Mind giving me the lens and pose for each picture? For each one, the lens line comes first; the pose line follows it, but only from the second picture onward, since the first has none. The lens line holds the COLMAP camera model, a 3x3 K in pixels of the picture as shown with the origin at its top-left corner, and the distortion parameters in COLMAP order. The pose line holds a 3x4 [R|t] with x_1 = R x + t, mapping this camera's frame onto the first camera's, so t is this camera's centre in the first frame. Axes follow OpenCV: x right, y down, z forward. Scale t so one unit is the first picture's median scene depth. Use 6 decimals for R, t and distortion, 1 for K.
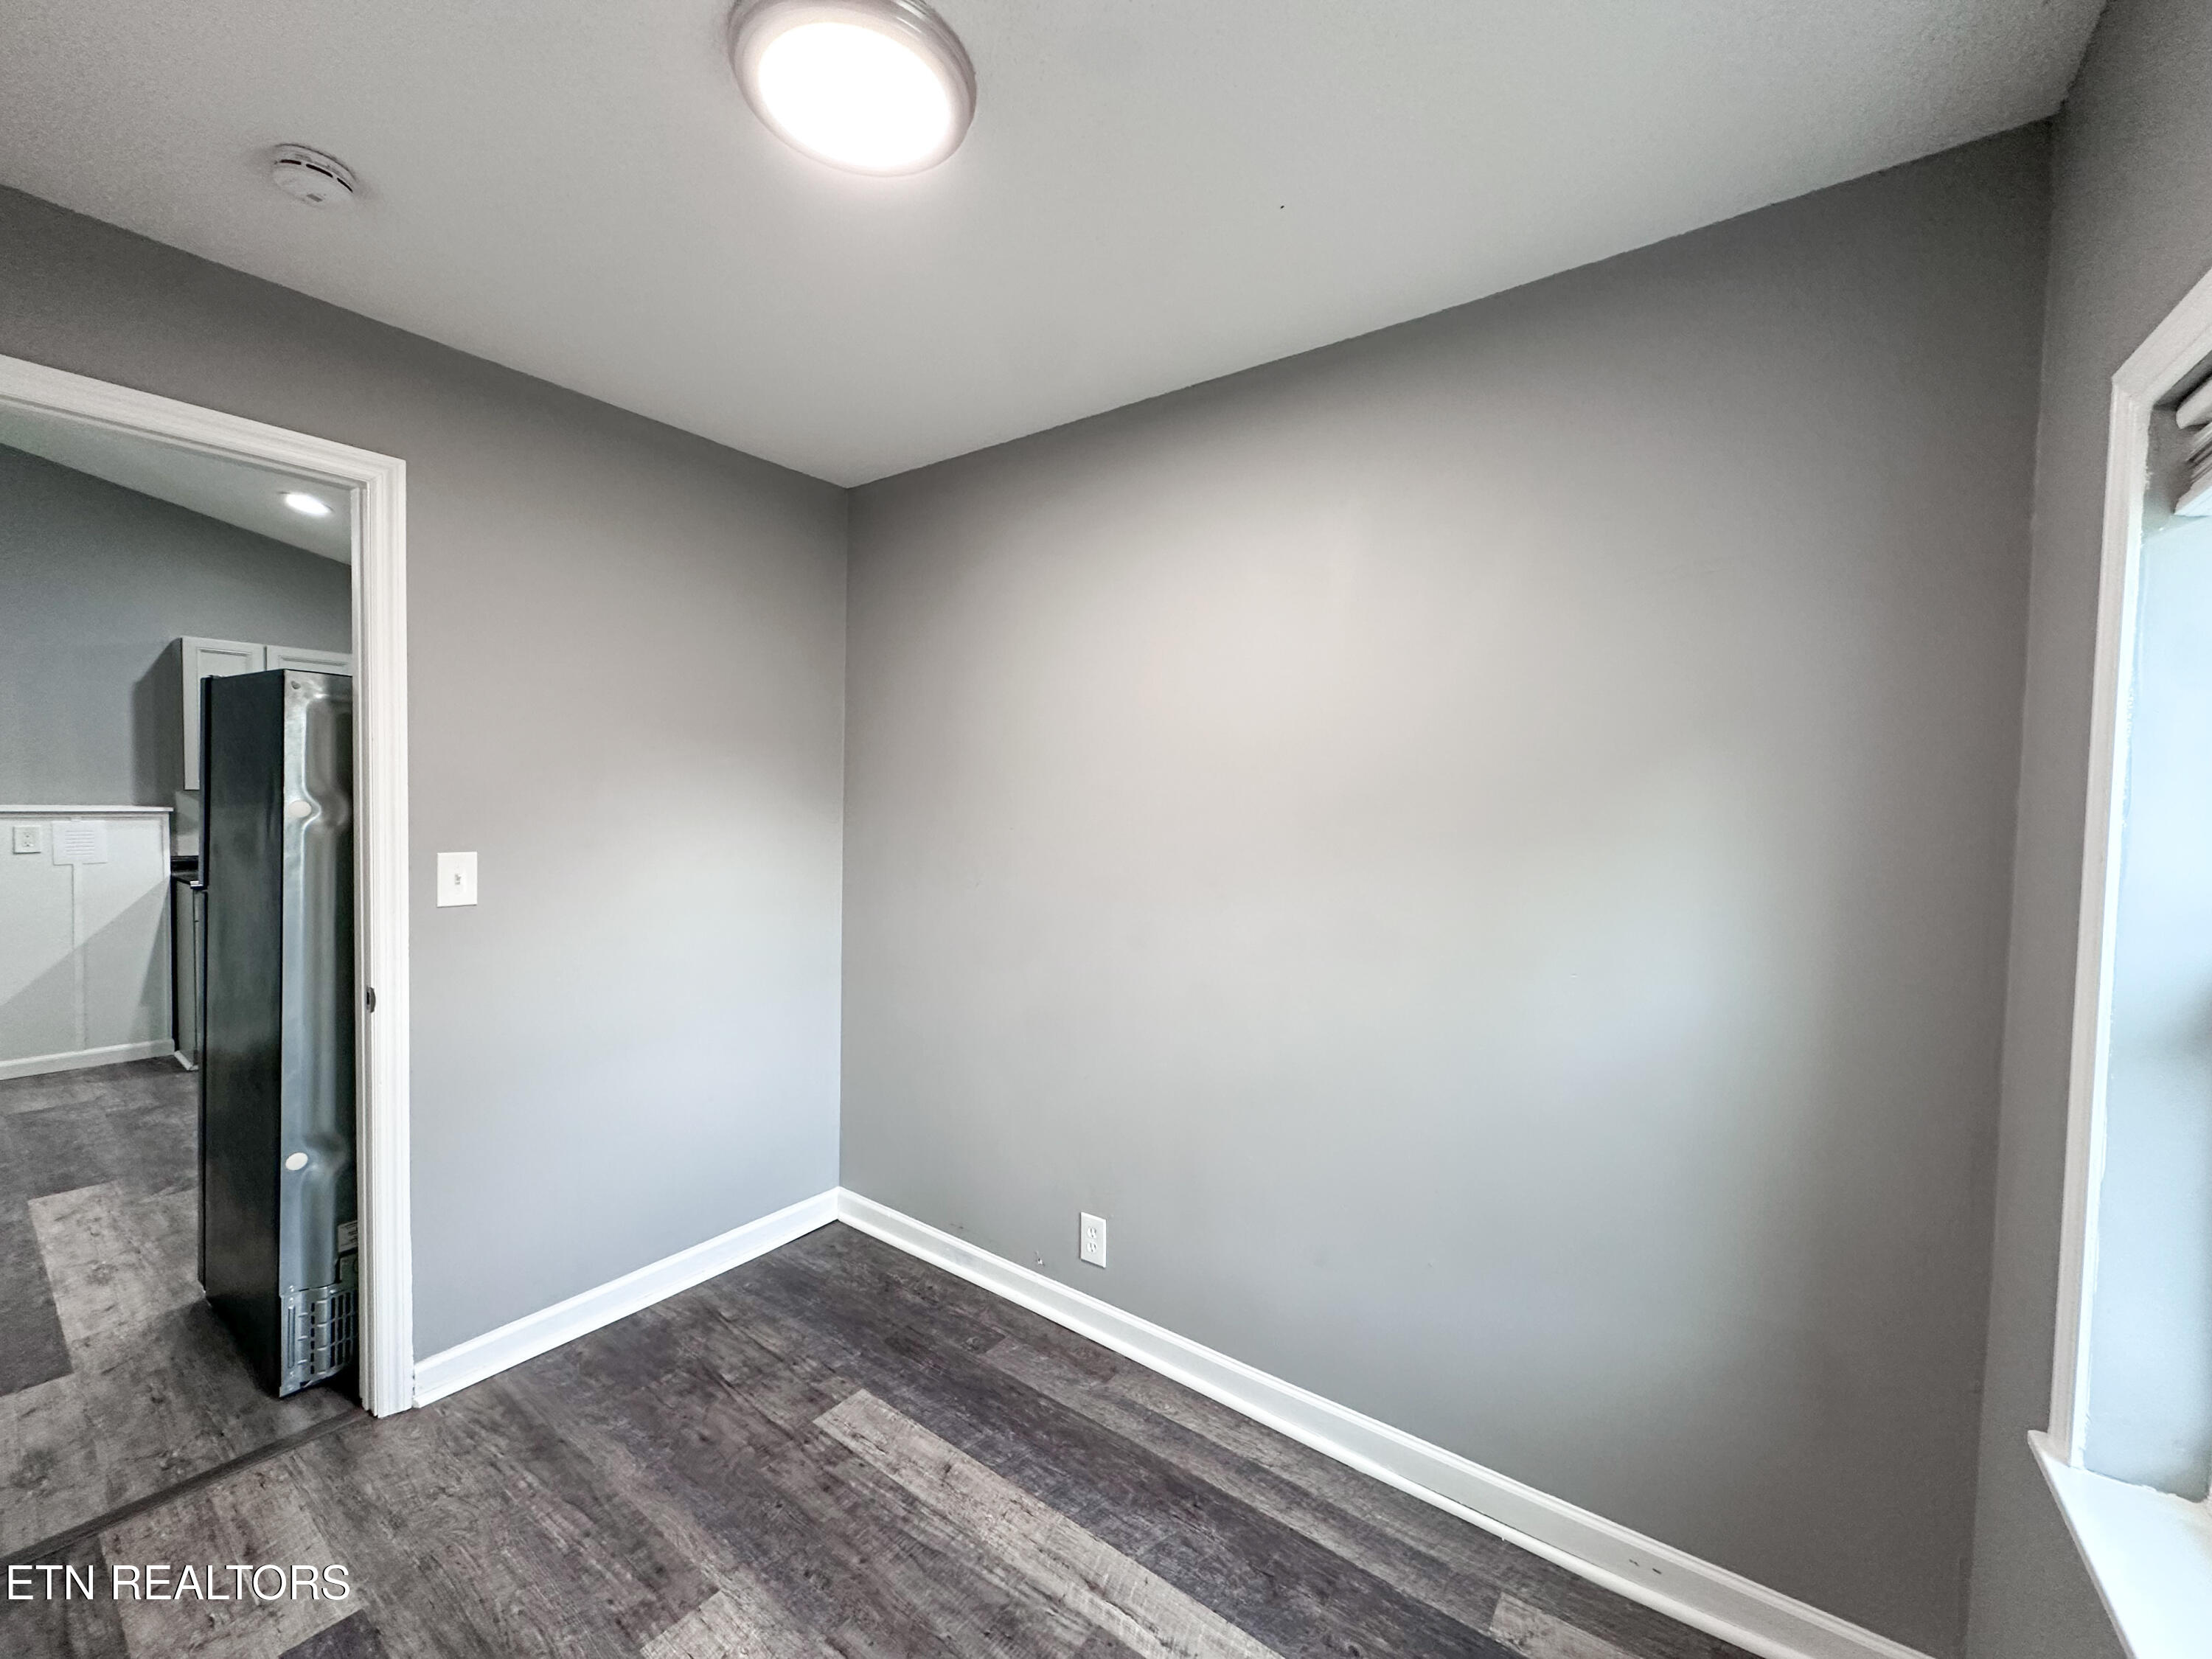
lens RADIAL K [[886.9, 0, 1115.0], [0, 886.9, 822.1], [0, 0, 1]] dist [-0.010146, 0.001147]
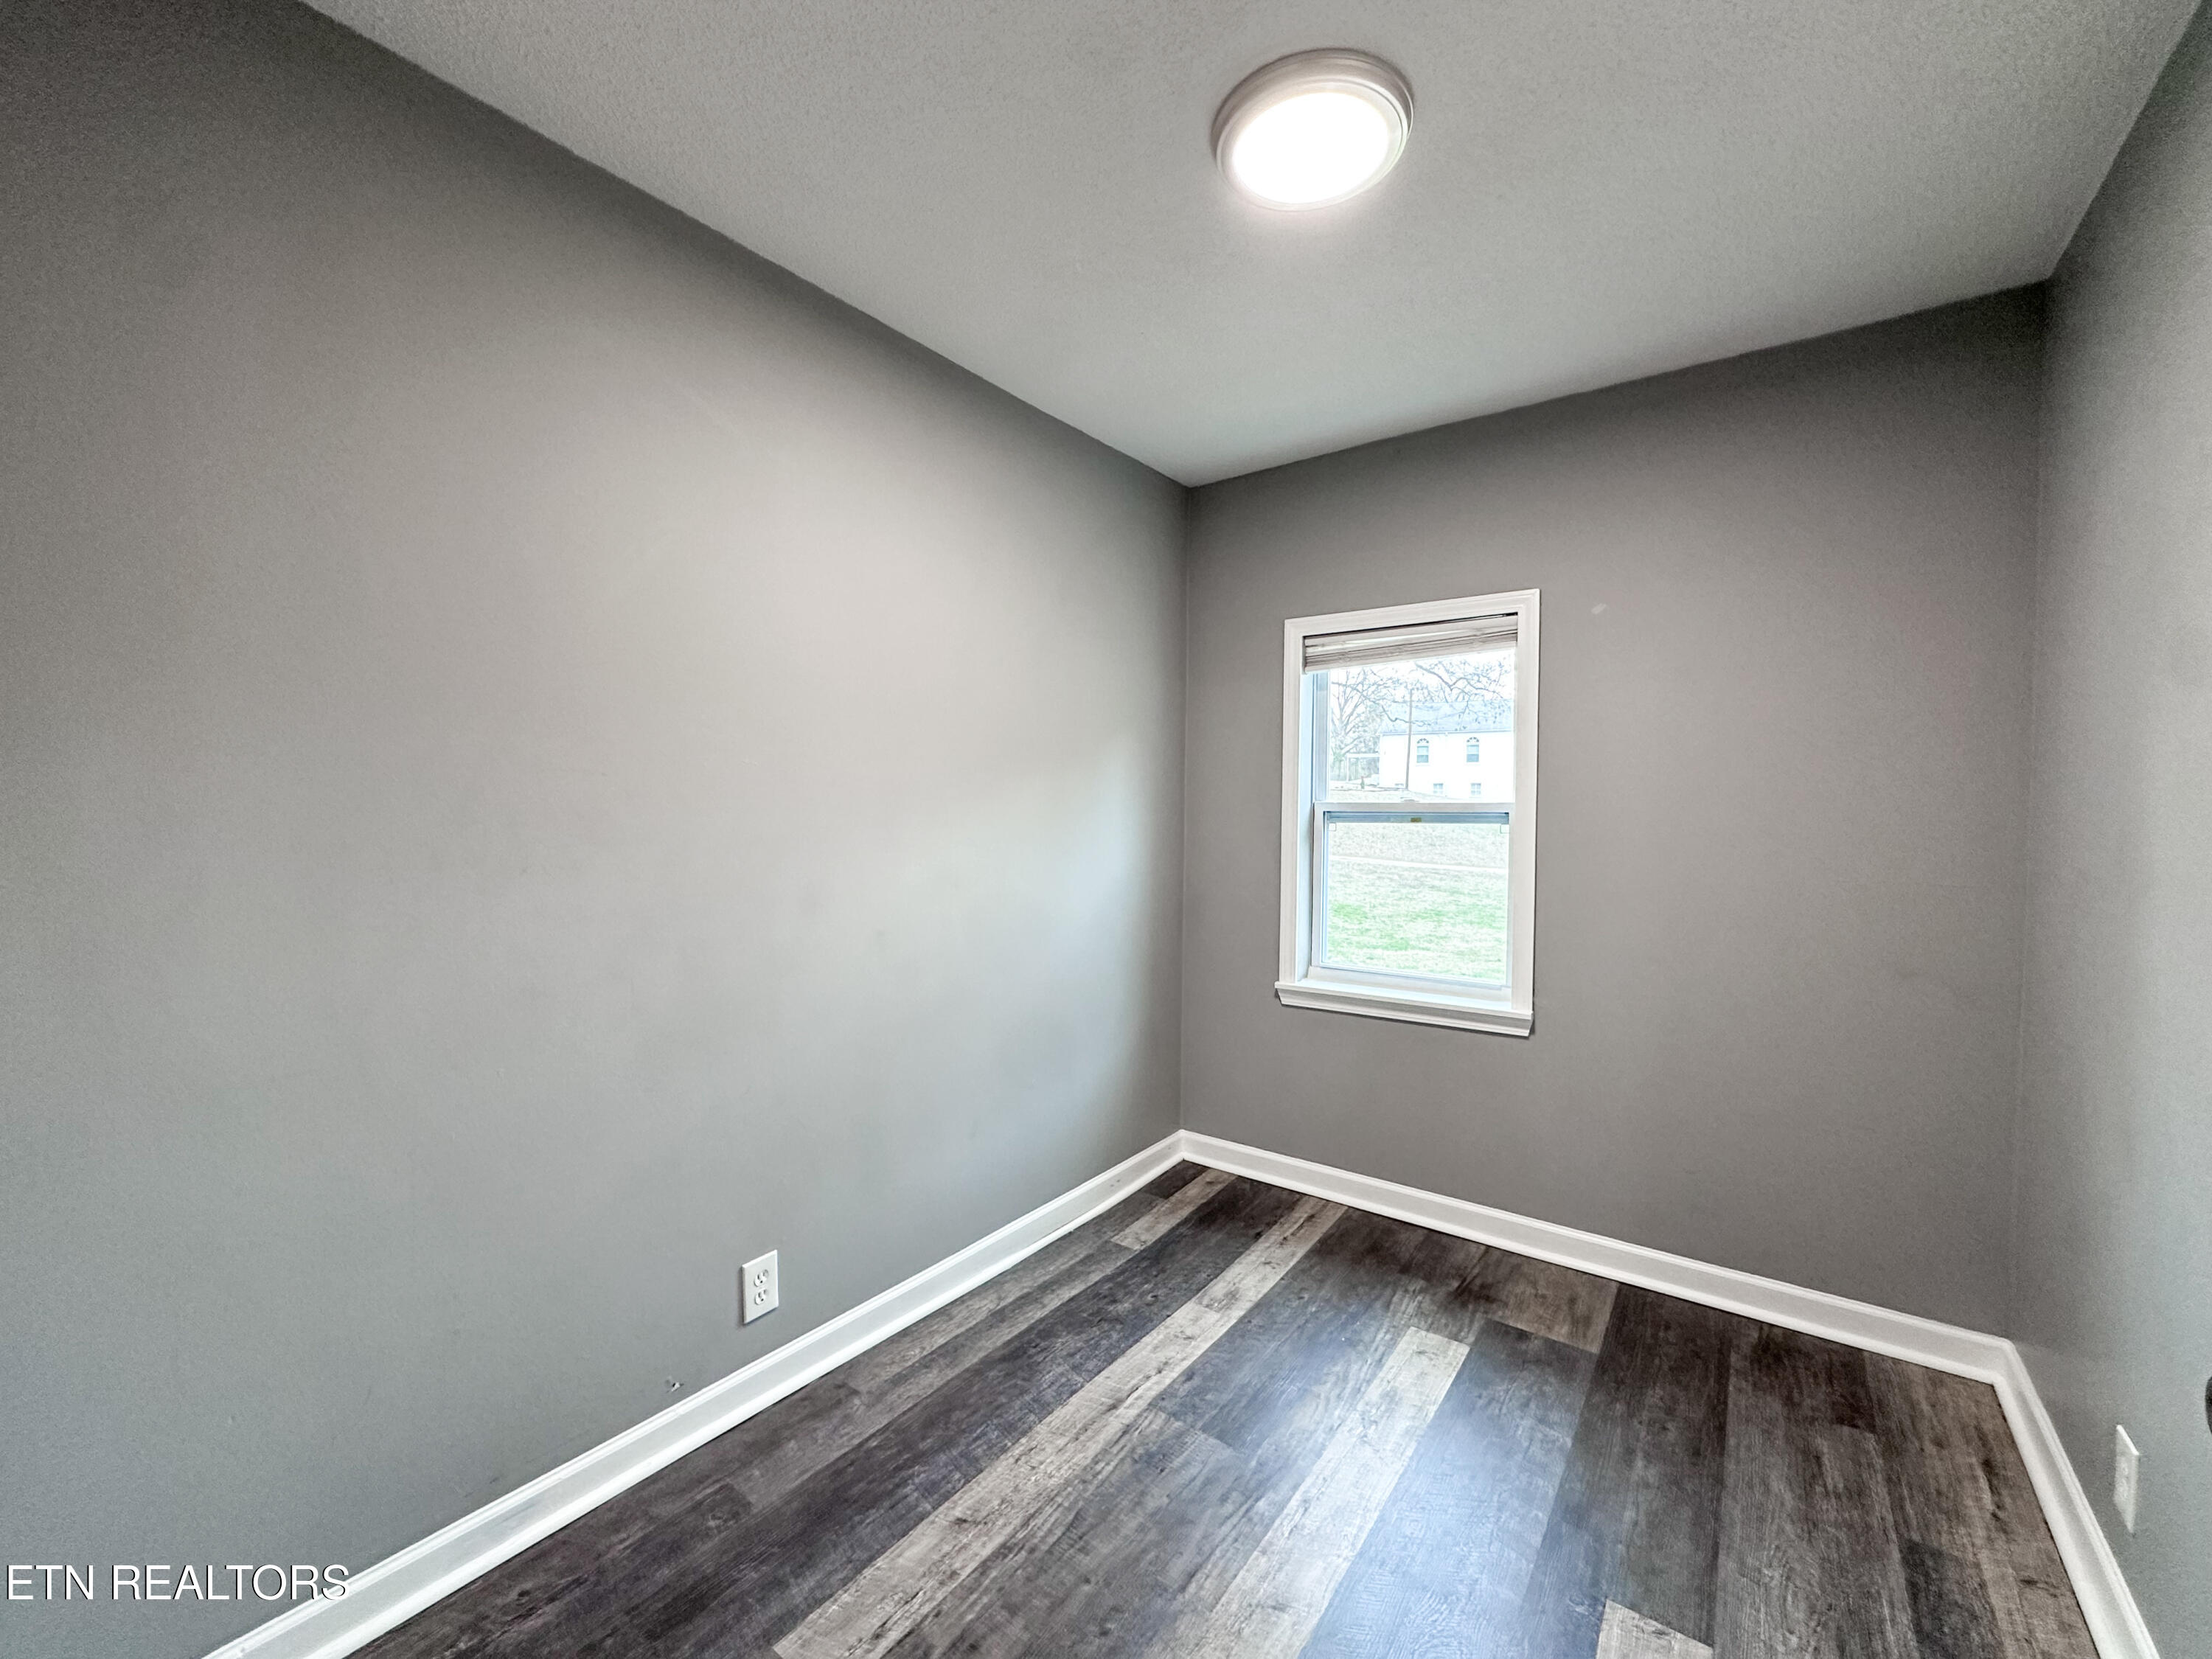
lens RADIAL K [[886.9, 0, 1097.4], [0, 886.9, 819.9], [0, 0, 1]] dist [-0.010146, 0.001147]
pose [[0.016174, -0.034222, 0.999283, -1.067099], [0.018635, 0.999251, 0.033919, 0.034248], [-0.999696, 0.018073, 0.016800, 0.888501]]
